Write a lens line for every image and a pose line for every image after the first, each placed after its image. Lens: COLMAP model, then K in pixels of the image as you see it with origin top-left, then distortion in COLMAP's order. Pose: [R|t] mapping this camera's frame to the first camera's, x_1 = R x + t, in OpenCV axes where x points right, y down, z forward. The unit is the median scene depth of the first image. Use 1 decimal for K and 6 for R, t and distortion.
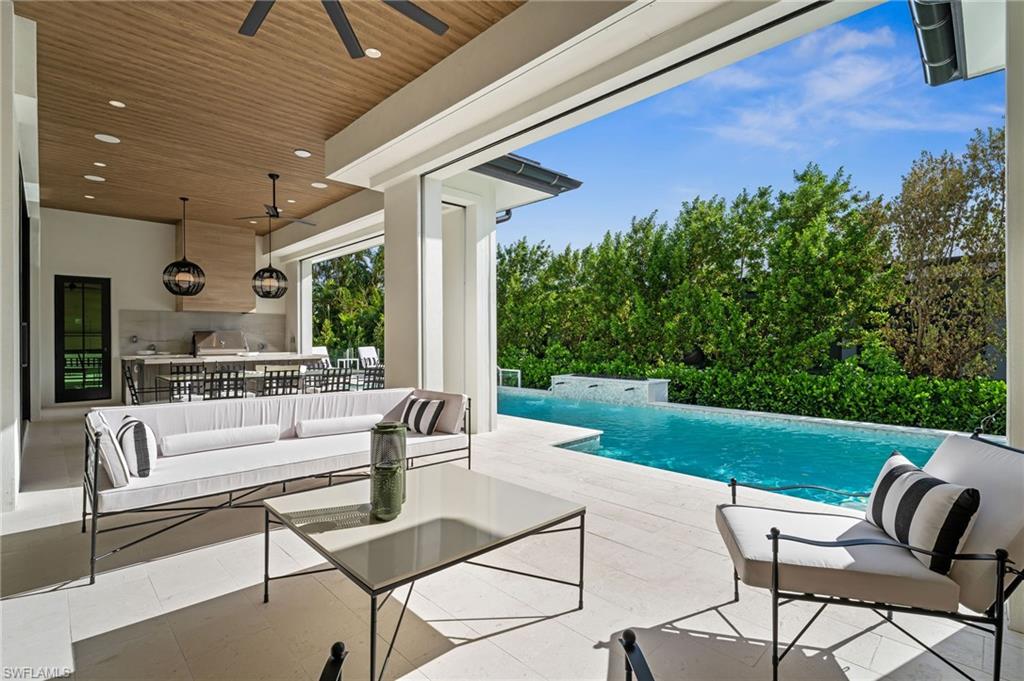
lens RADIAL K [[490.2, 0, 512.0], [0, 490.2, 340.5], [0, 0, 1]] dist [-0.002183, -0.000215]
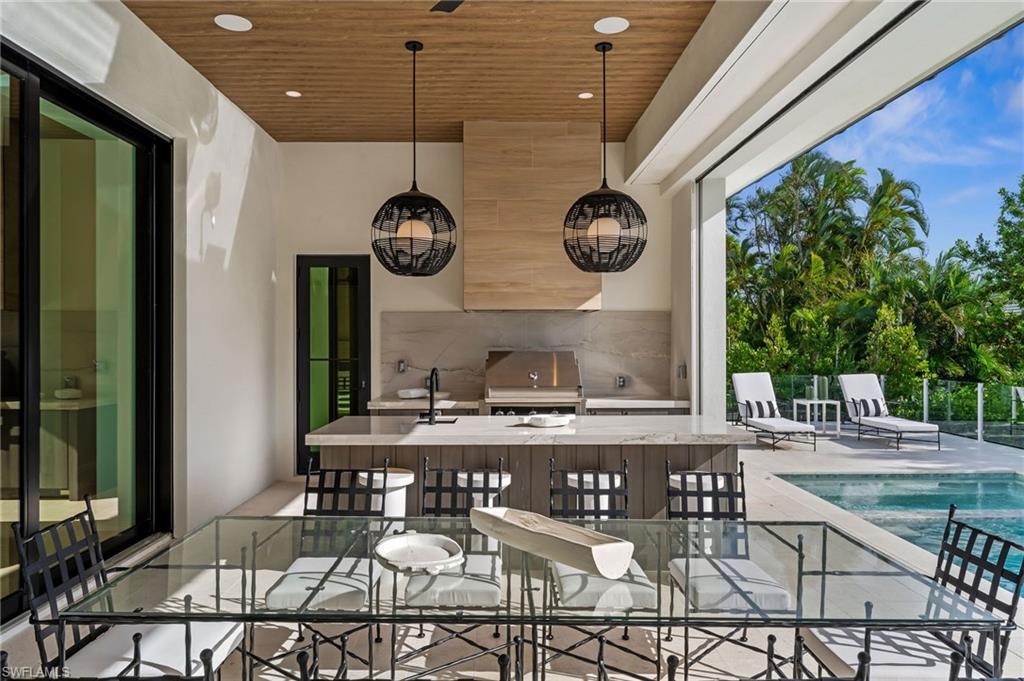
lens RADIAL K [[655.7, 0, 512.0], [0, 655.7, 340.5], [0, 0, 1]] dist [-0.003048, -0.000265]
pose [[0.730183, 0.001858, -0.683249, -0.170485], [-0.002954, 0.999996, -0.000438, -0.027206], [0.683246, 0.002338, 0.730185, 0.492559]]
